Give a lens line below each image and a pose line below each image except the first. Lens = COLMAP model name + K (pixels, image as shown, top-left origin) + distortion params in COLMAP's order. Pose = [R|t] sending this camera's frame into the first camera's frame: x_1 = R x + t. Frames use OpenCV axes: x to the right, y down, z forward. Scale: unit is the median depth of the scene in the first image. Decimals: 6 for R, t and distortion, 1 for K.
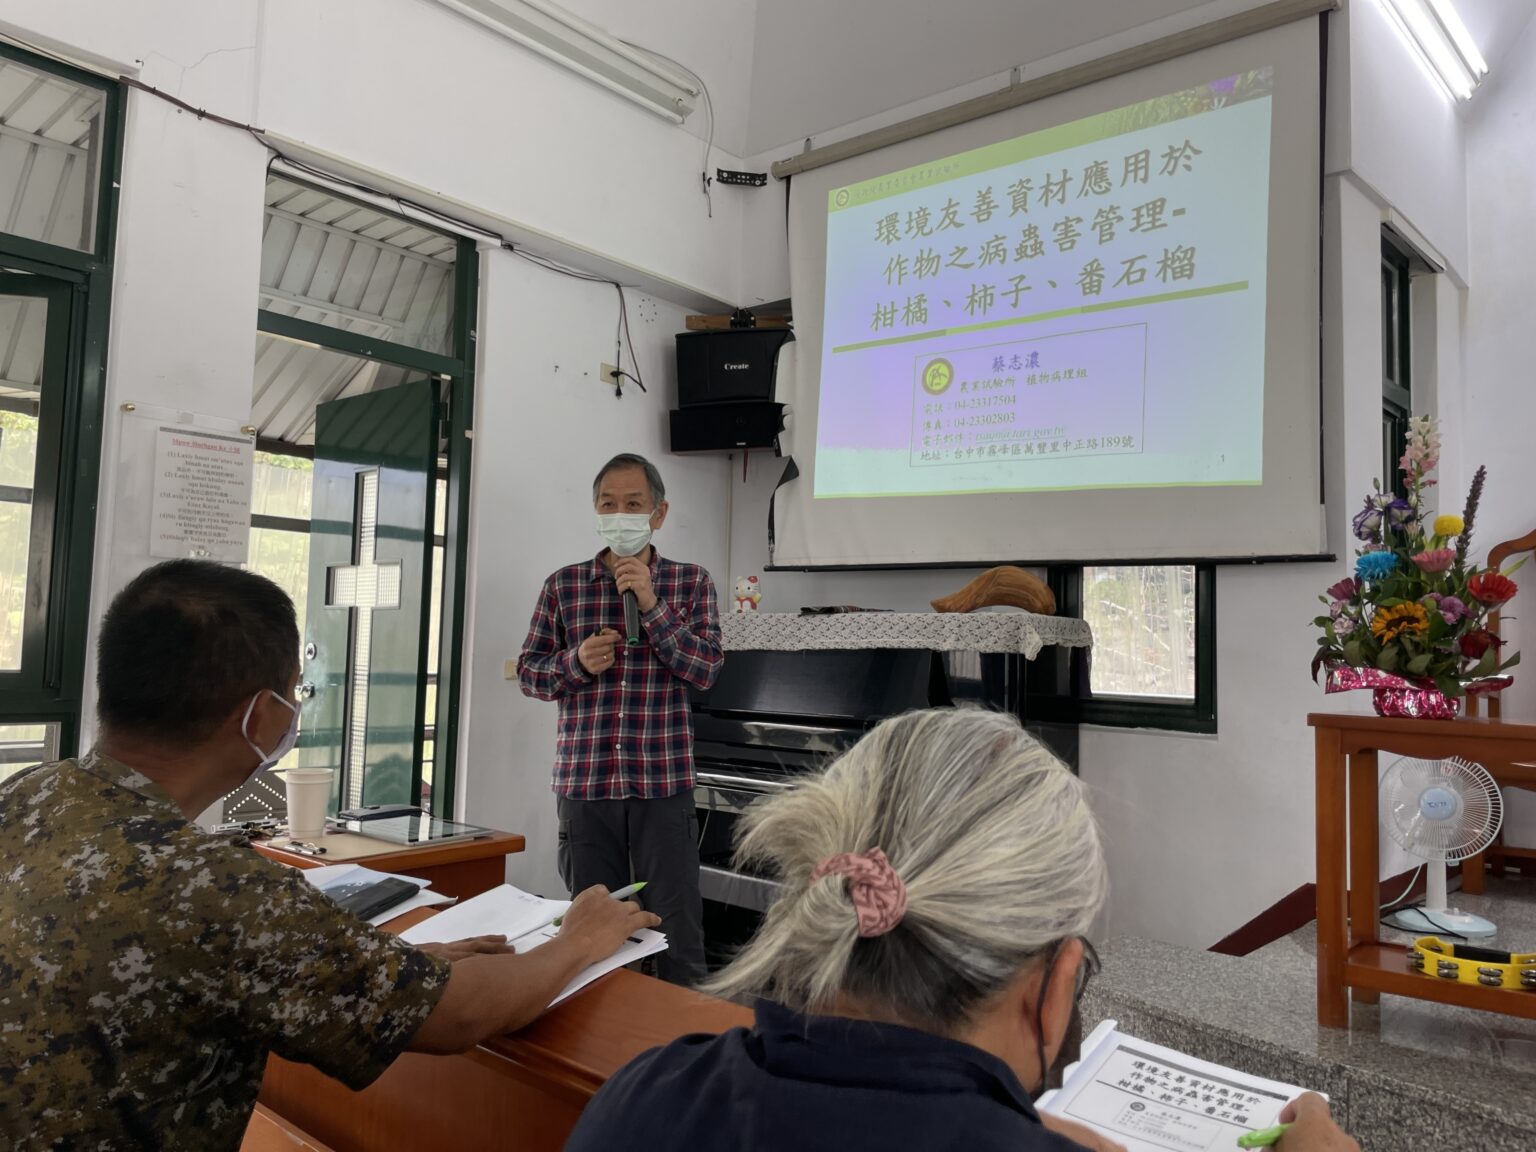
lens RADIAL K [[1166.8, 0, 762.8], [0, 1166.8, 563.3], [0, 0, 1]] dist [0.063176, -0.092103]
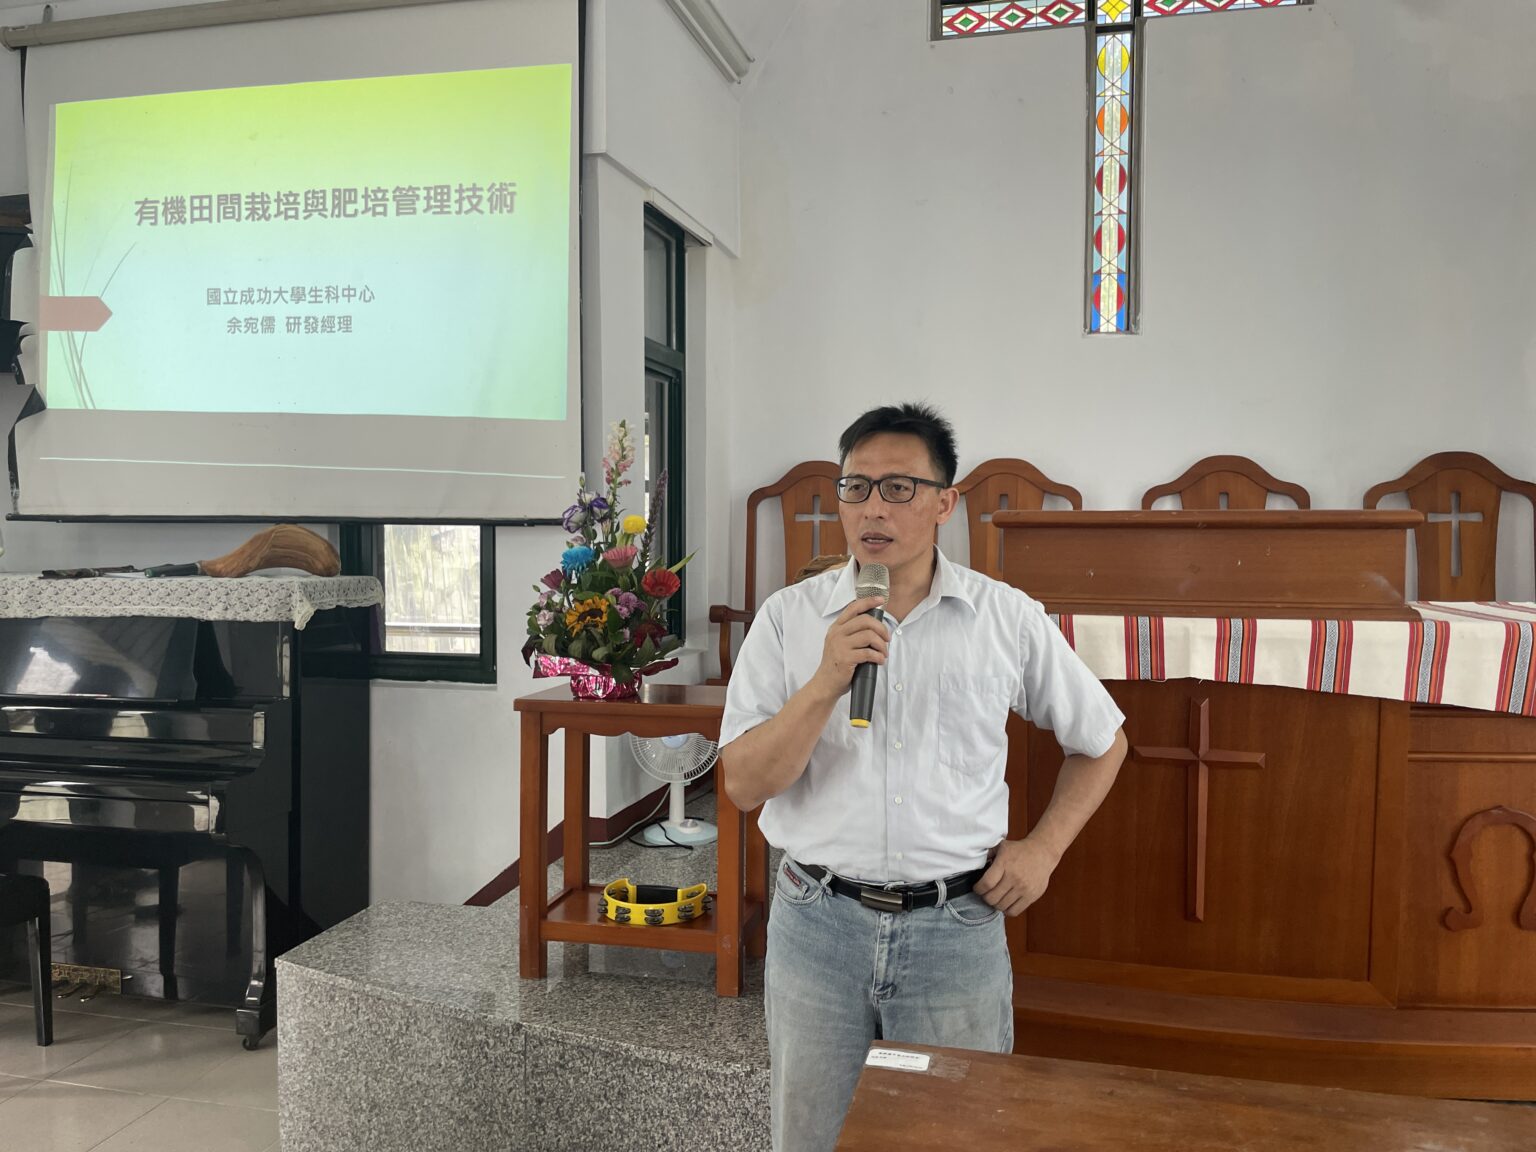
lens RADIAL K [[1166.8, 0, 784.2], [0, 1166.8, 564.1], [0, 0, 1]] dist [0.063176, -0.092103]
pose [[0.879042, -0.038558, 0.475183, 0.109792], [-0.012181, 0.994582, 0.103238, -0.069364], [-0.476589, -0.096538, 0.873810, -0.028861]]
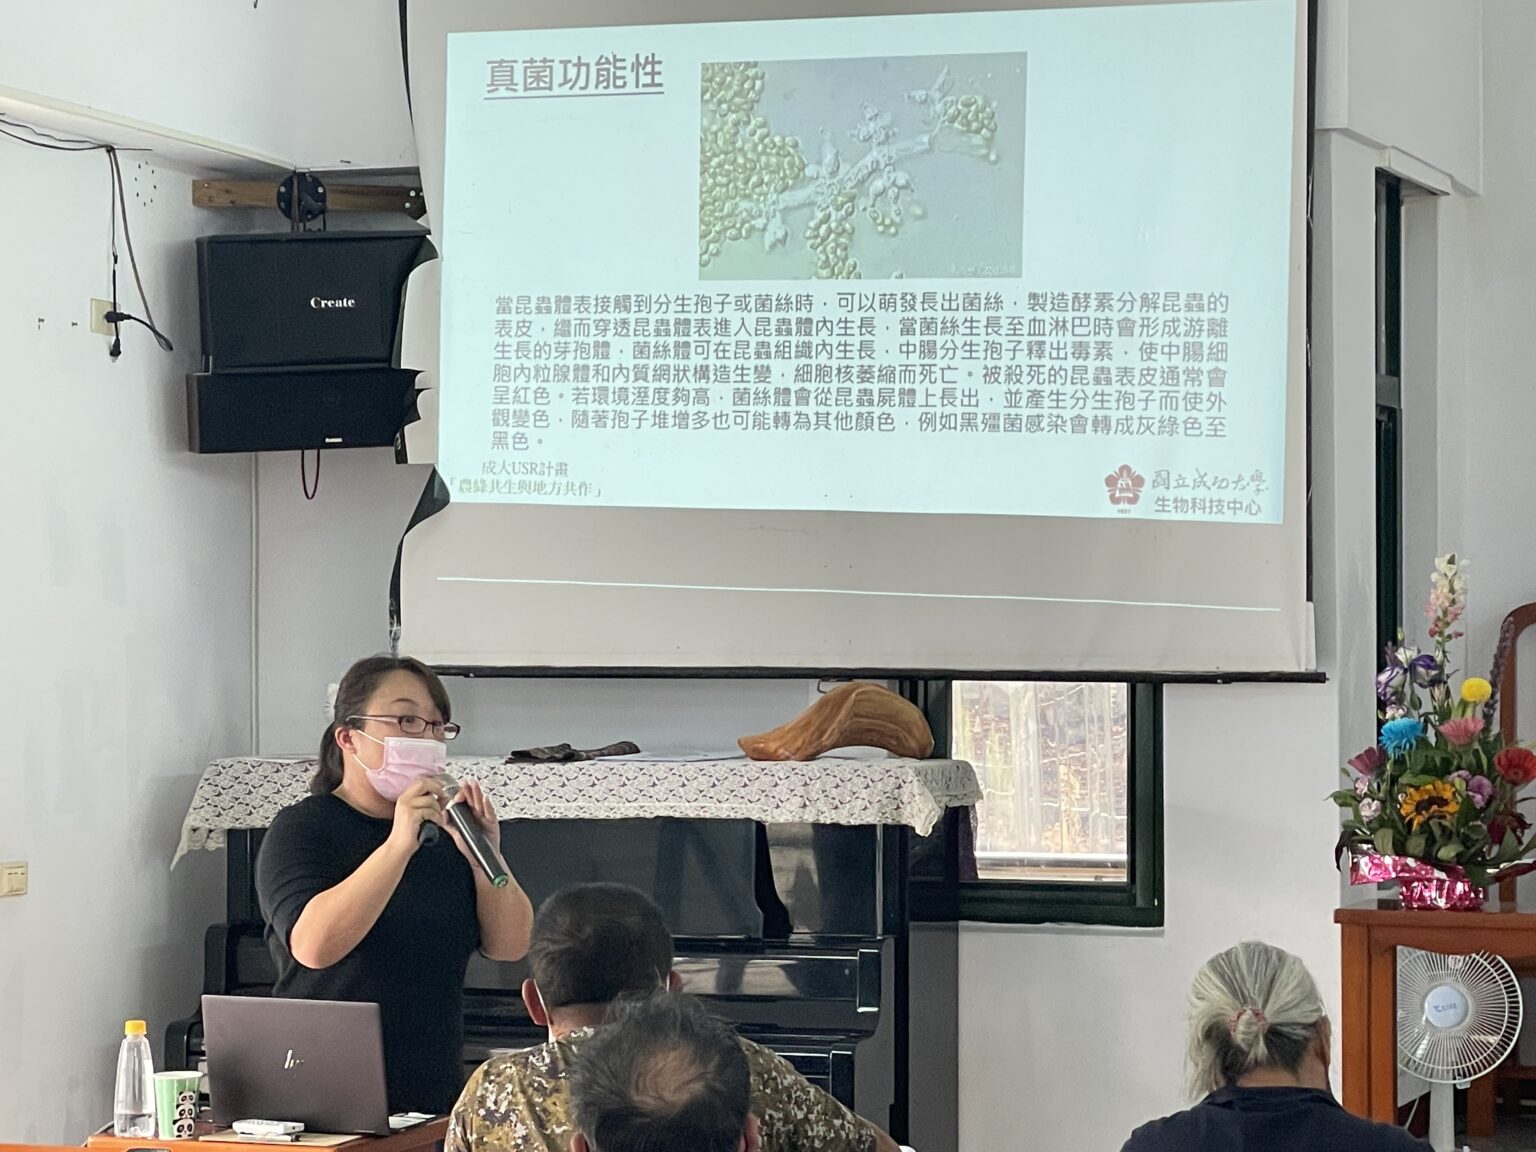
lens RADIAL K [[3929.0, 0, 772.0], [0, 3929.0, 604.6], [0, 0, 1]] dist [0.027810, 0.000000]
pose [[0.929731, -0.025557, 0.367352, -0.617686], [0.000433, 0.997664, 0.068313, -0.185712], [-0.368240, -0.063354, 0.927570, -0.957750]]
